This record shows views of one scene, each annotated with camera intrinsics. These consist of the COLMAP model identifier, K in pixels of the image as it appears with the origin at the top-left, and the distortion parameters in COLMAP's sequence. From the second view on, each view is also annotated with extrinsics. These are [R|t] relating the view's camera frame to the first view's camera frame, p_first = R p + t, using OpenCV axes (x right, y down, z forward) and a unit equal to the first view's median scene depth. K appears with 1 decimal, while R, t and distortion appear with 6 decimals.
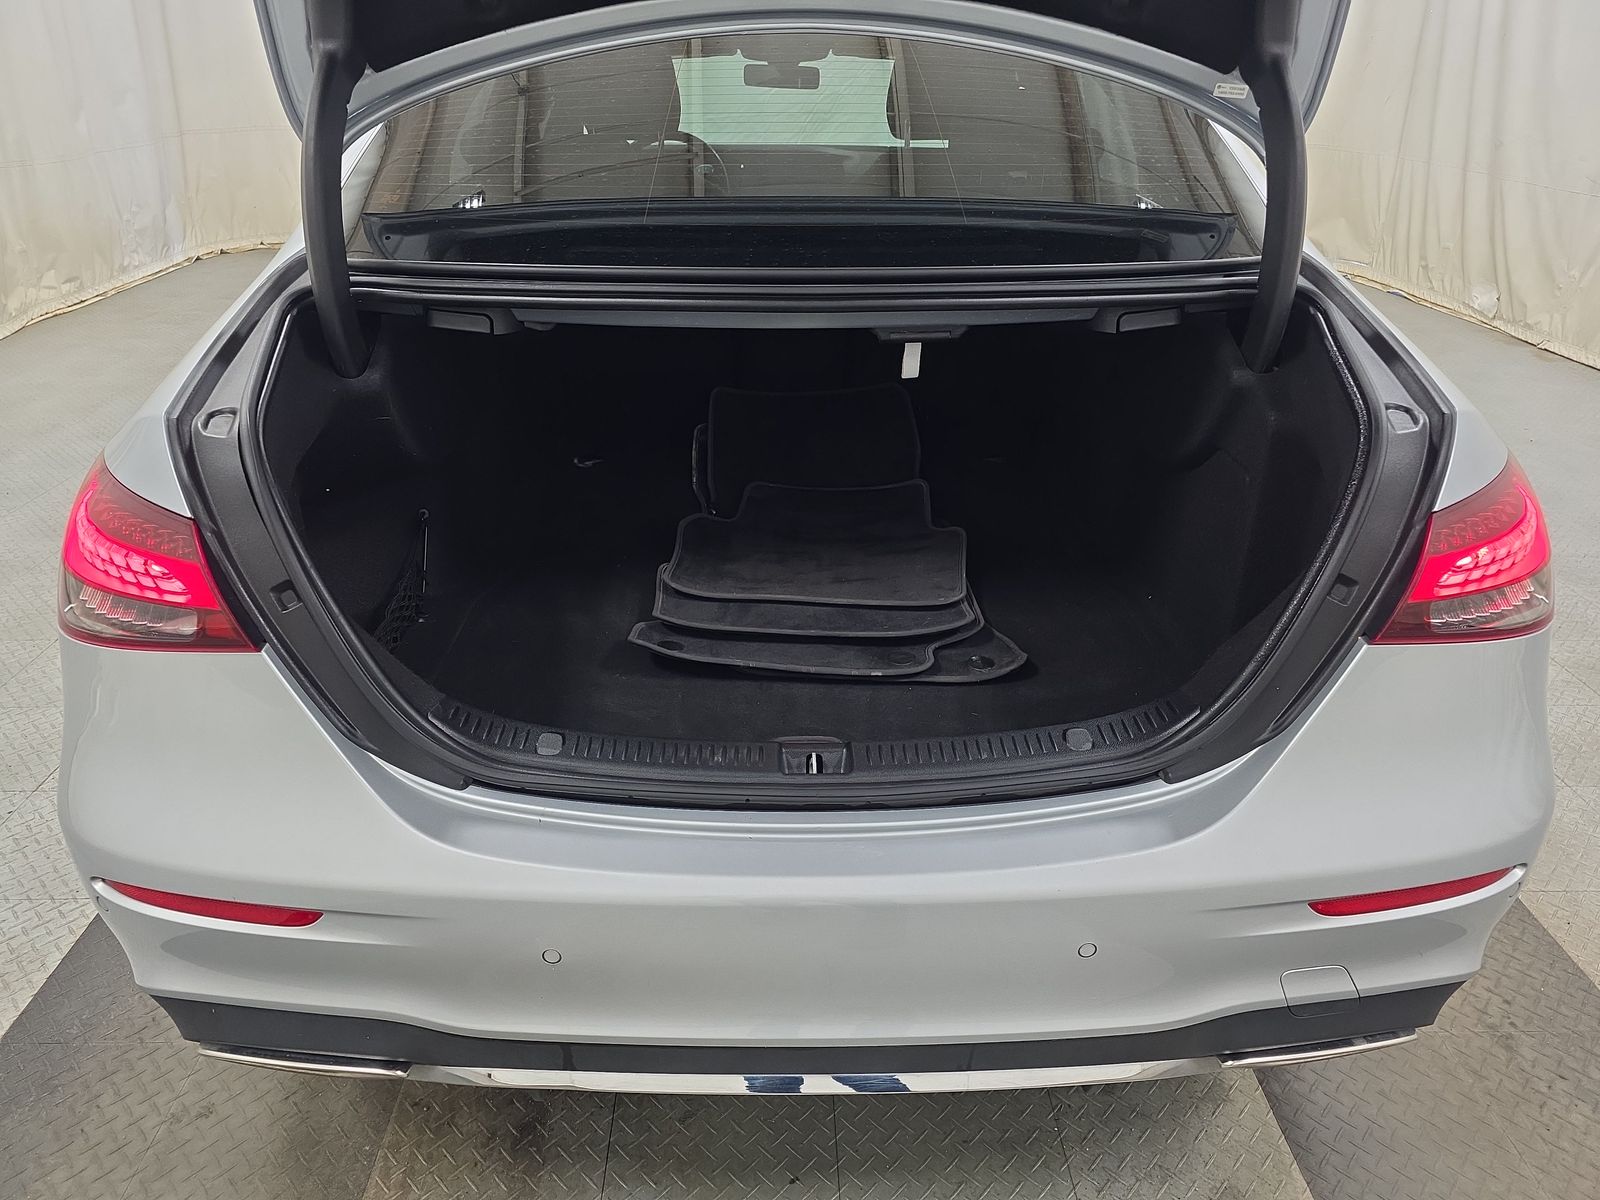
lens RADIAL K [[1031.1, 0, 786.7], [0, 1031.1, 606.6], [0, 0, 1]] dist [0.002024, -0.004783]
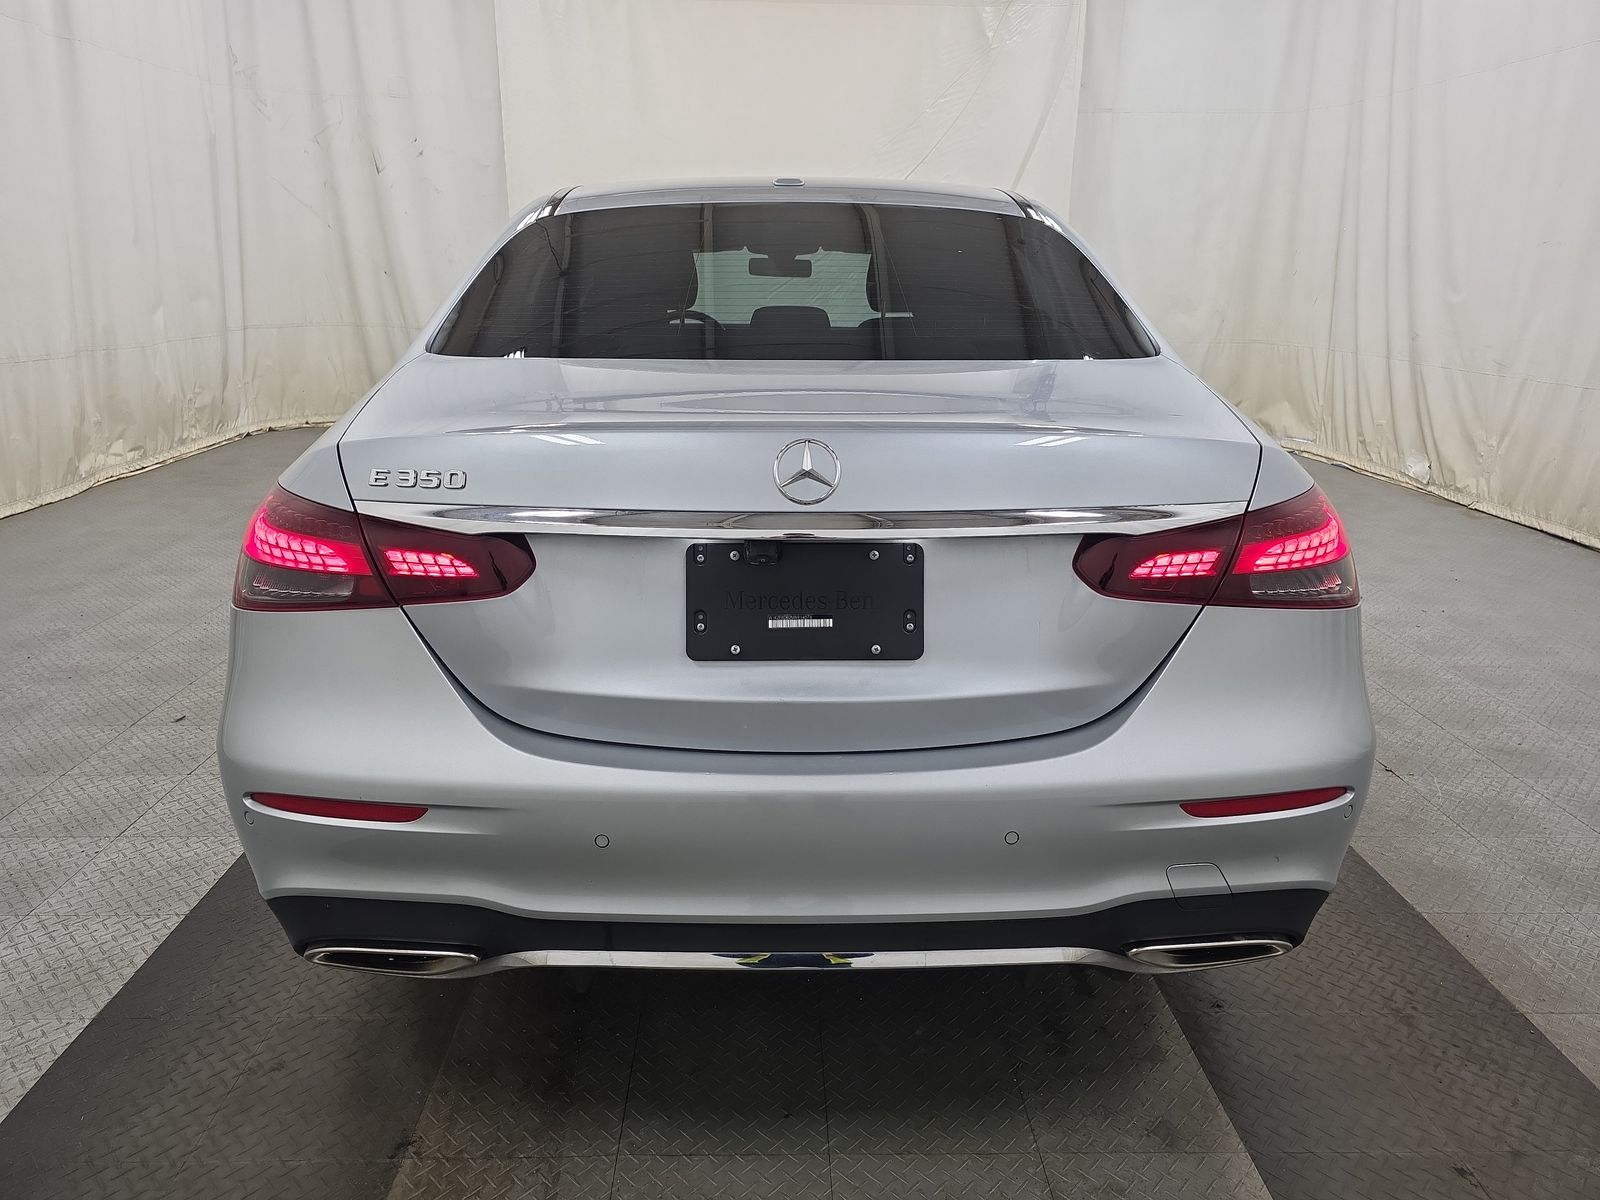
lens RADIAL K [[1031.1, 0, 786.7], [0, 1031.1, 606.6], [0, 0, 1]] dist [0.002024, -0.004783]
pose [[0.999996, 0.002294, 0.001604, 0.002380], [-0.001967, 0.983594, -0.180387, 0.171143], [-0.001992, 0.180383, 0.983594, -0.205594]]
